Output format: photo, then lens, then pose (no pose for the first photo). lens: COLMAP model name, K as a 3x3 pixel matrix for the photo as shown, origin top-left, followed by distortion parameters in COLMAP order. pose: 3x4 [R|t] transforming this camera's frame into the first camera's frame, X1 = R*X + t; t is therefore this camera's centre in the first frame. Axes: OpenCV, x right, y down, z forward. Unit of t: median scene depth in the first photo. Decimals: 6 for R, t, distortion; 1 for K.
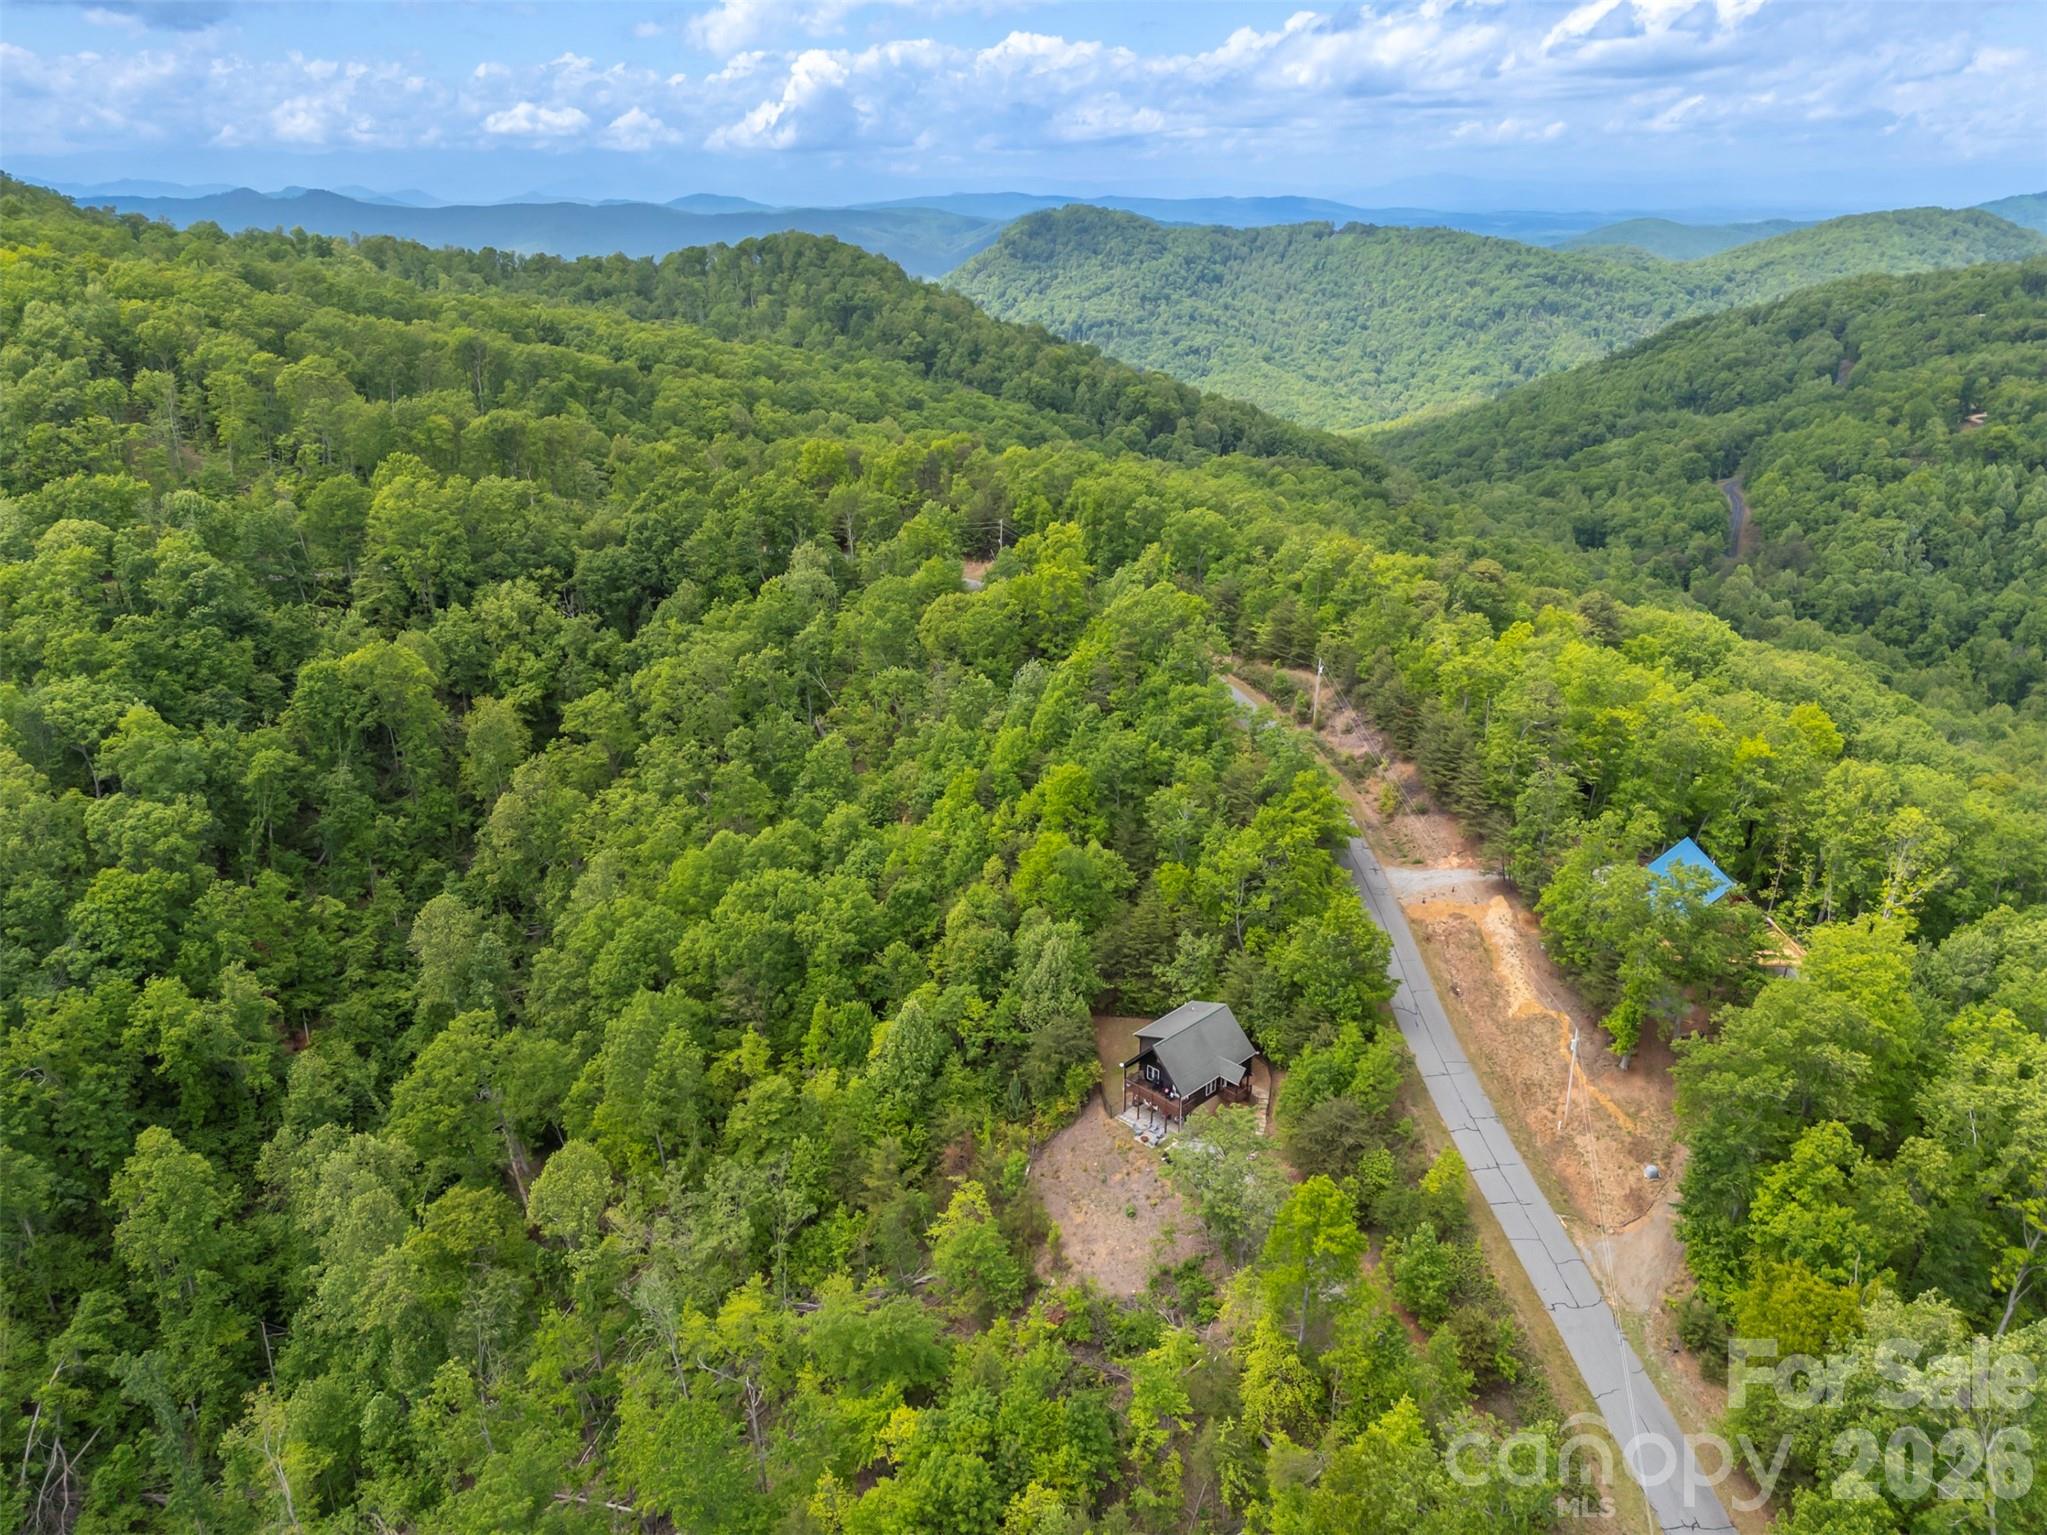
lens RADIAL K [[1494.5, 0, 1007.4], [0, 1494.5, 762.6], [0, 0, 1]] dist [0.096819, -0.072638]
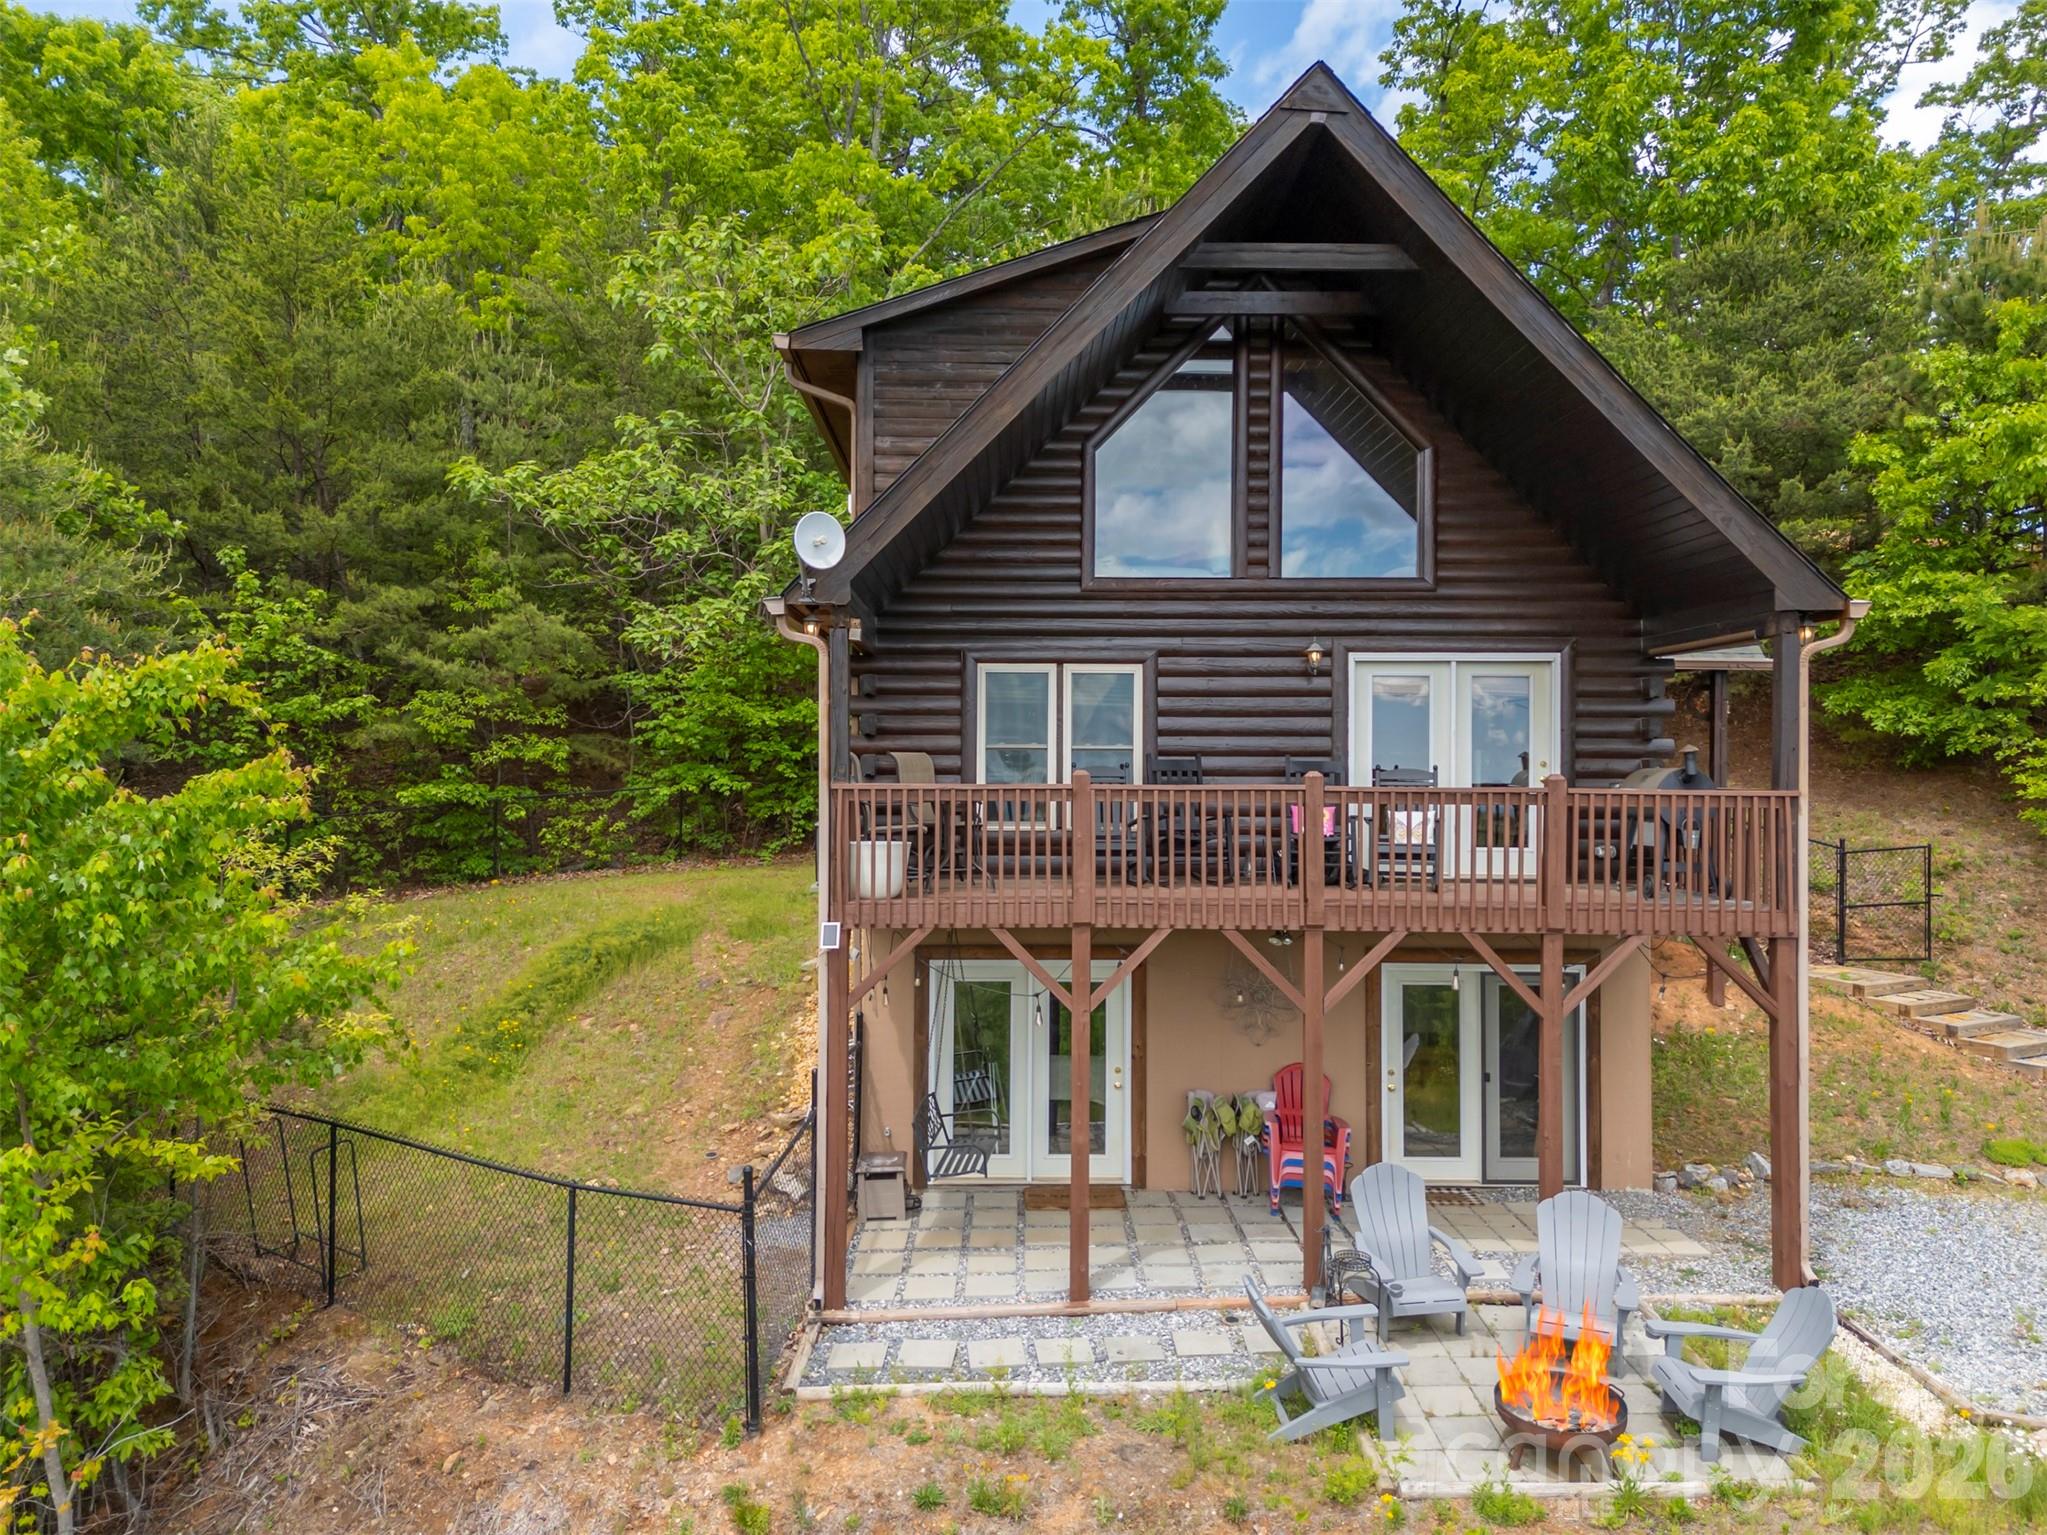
lens RADIAL K [[1494.5, 0, 1015.9], [0, 1494.5, 765.3], [0, 0, 1]] dist [0.096819, -0.072638]
pose [[0.696470, 0.010044, 0.717516, 0.019407], [0.247169, 0.935357, -0.253012, 0.148114], [-0.673674, 0.353563, 0.648965, 0.606314]]
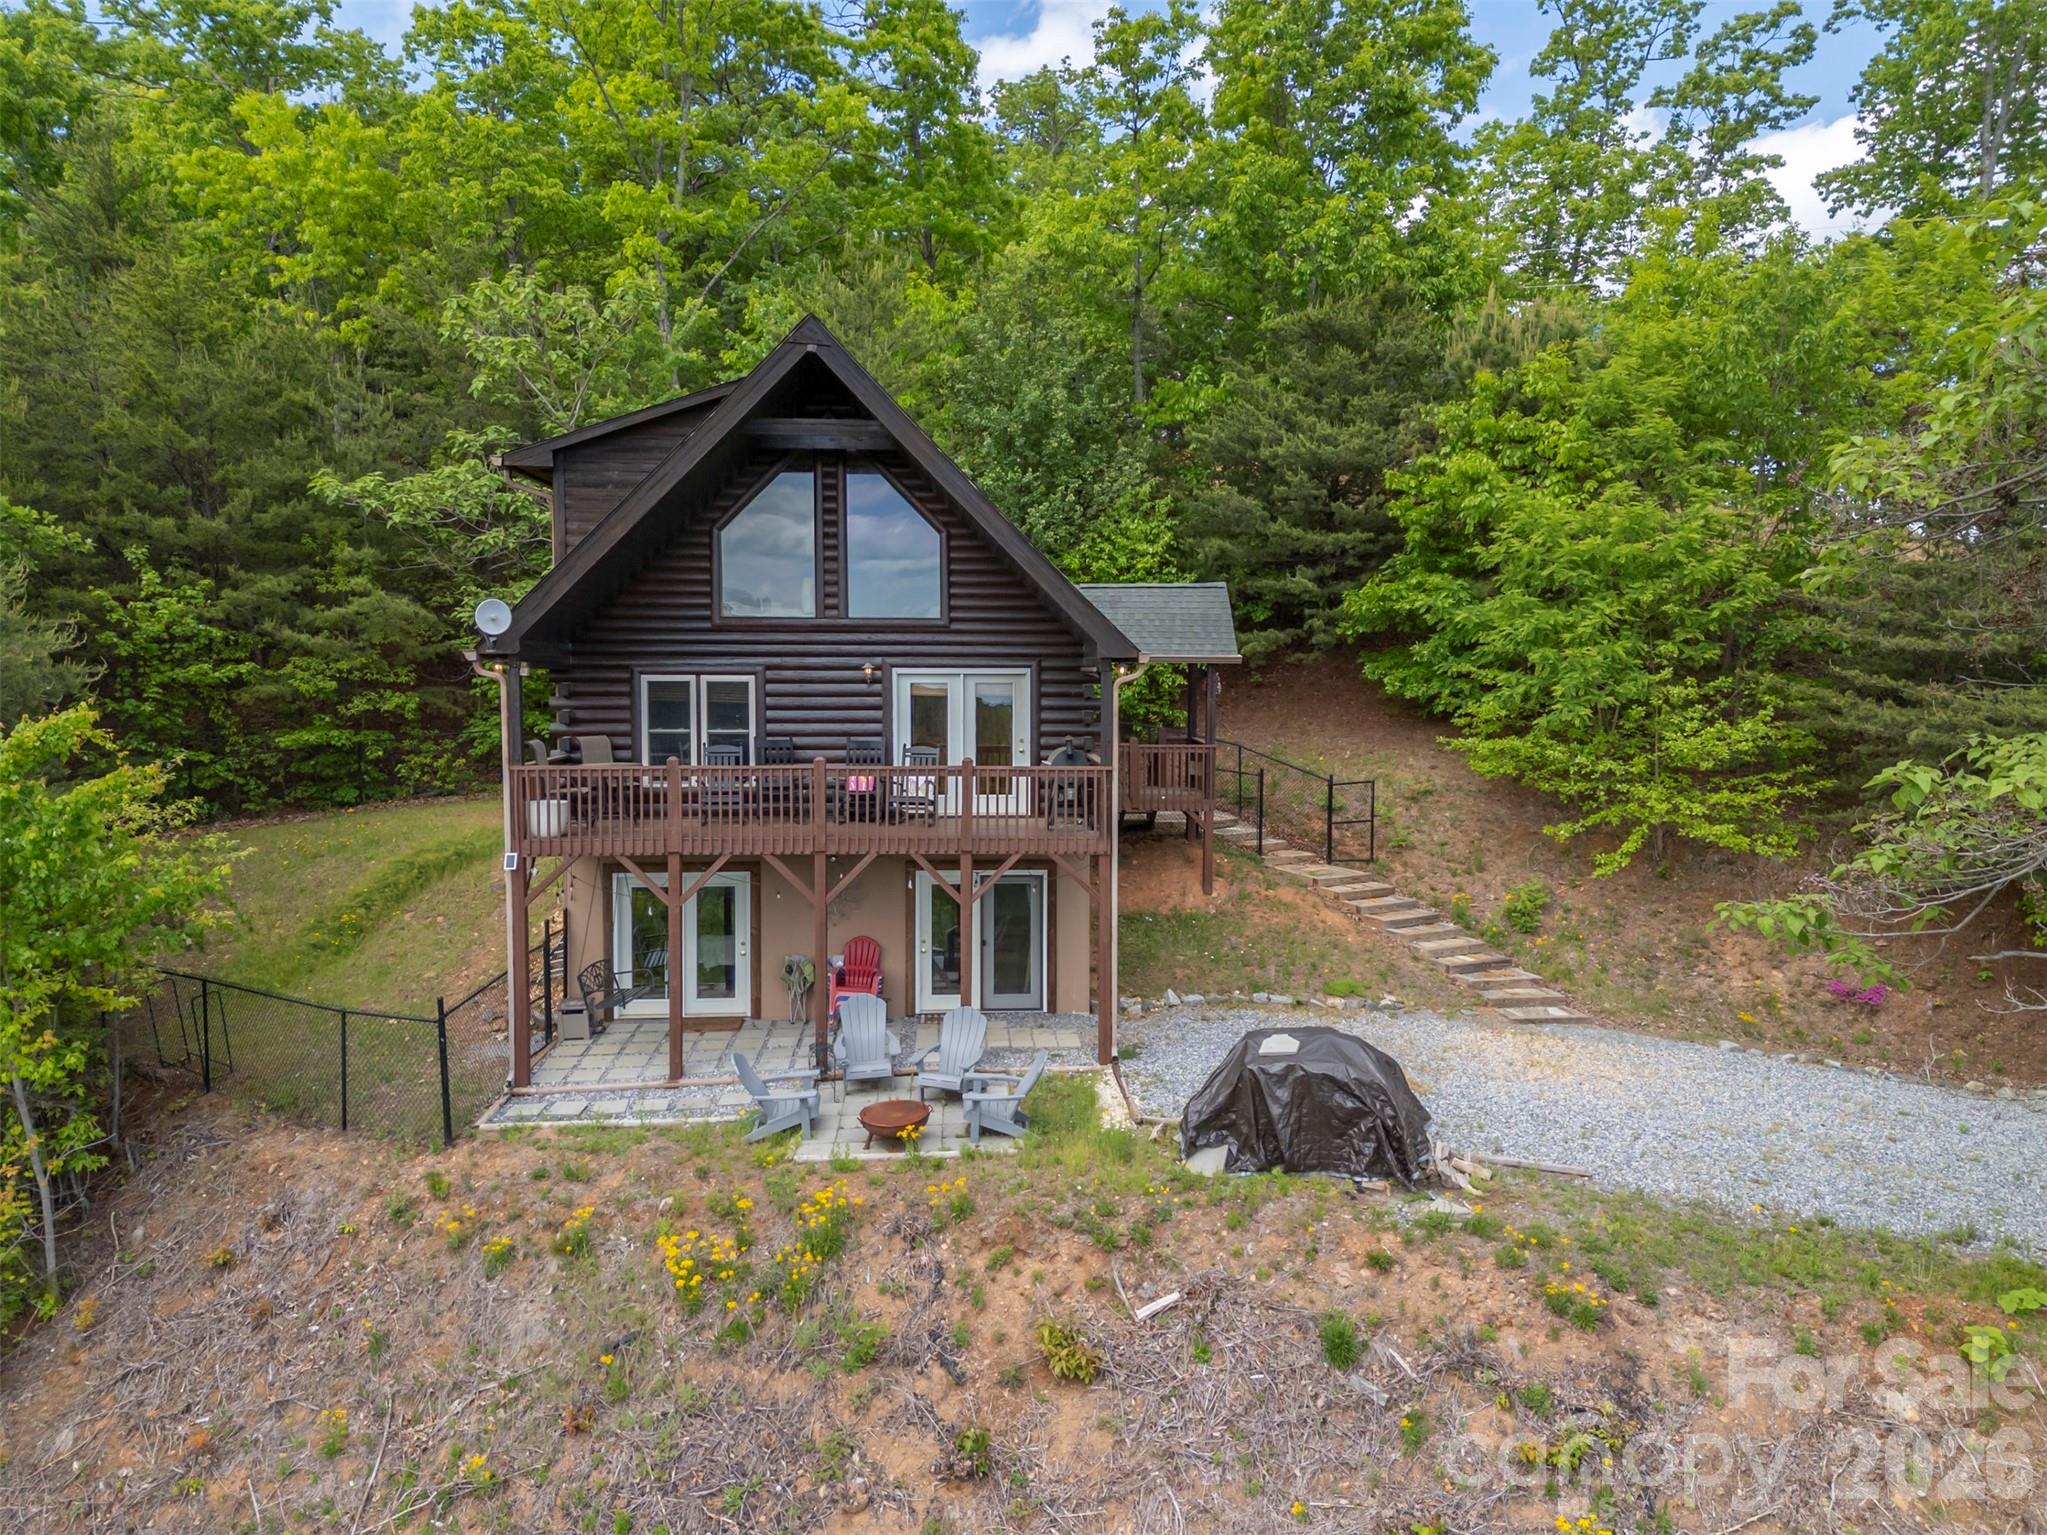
lens RADIAL K [[1494.5, 0, 1018.5], [0, 1494.5, 768.7], [0, 0, 1]] dist [0.096819, -0.072638]
pose [[0.674436, -0.045132, 0.736952, 0.010482], [0.257066, 0.950032, -0.177078, 0.155415], [-0.692136, 0.308873, 0.652338, 0.573882]]
